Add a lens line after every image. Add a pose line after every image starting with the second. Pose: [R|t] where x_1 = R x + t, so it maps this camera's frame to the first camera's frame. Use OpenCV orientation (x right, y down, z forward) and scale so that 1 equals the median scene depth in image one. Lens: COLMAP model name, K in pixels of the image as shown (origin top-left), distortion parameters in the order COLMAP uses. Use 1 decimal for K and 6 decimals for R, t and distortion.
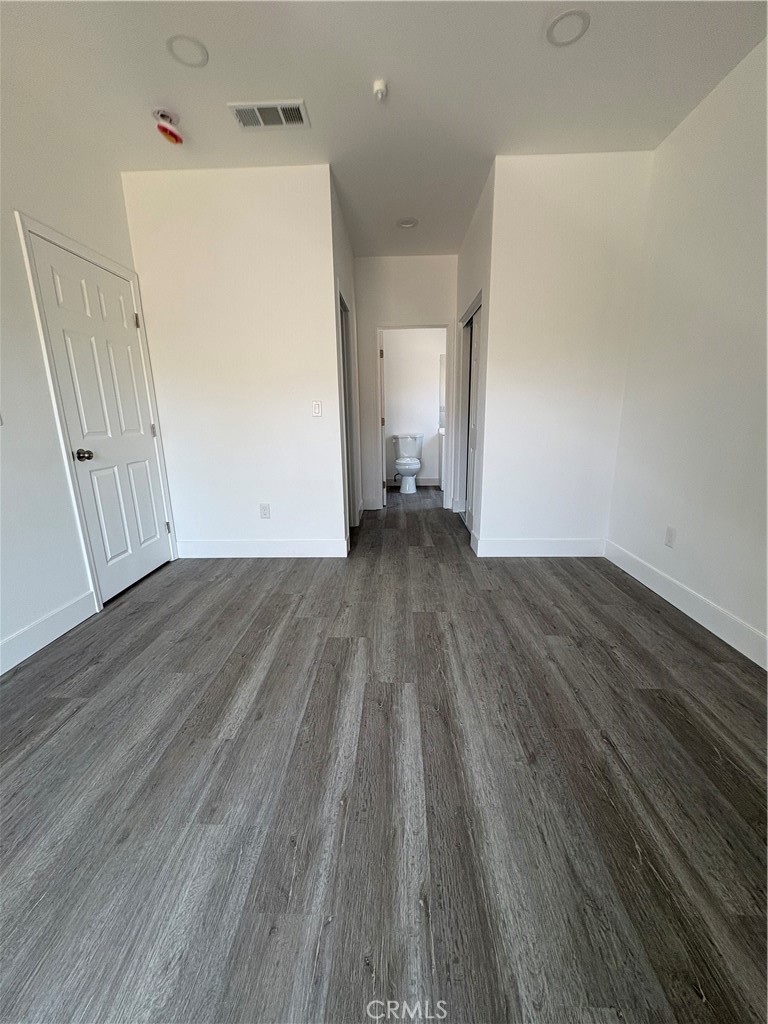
lens RADIAL K [[408.5, 0, 383.1], [0, 408.5, 512.3], [0, 0, 1]] dist [0.000626, -0.000338]
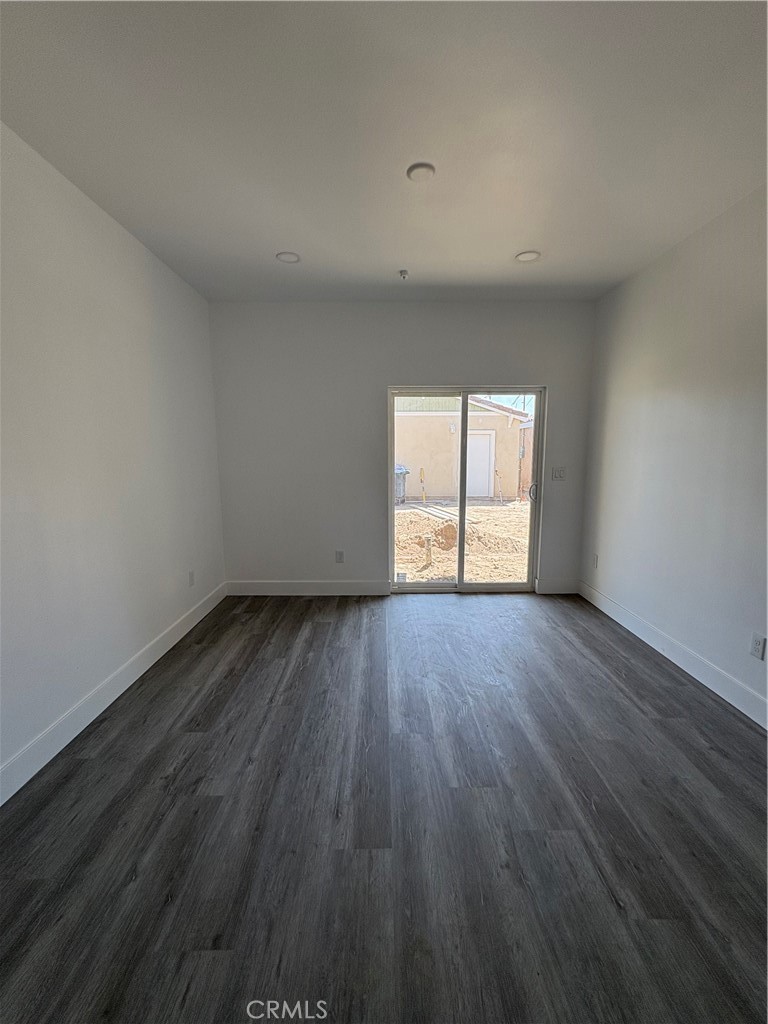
lens RADIAL K [[440.3, 0, 384.2], [0, 440.3, 512.5], [0, 0, 1]] dist [-0.006775, 0.000981]
pose [[-0.998917, 0.024495, -0.039552, 0.115238], [0.008121, 0.928921, 0.370188, -0.545894], [0.045809, 0.369466, -0.928114, 1.692533]]
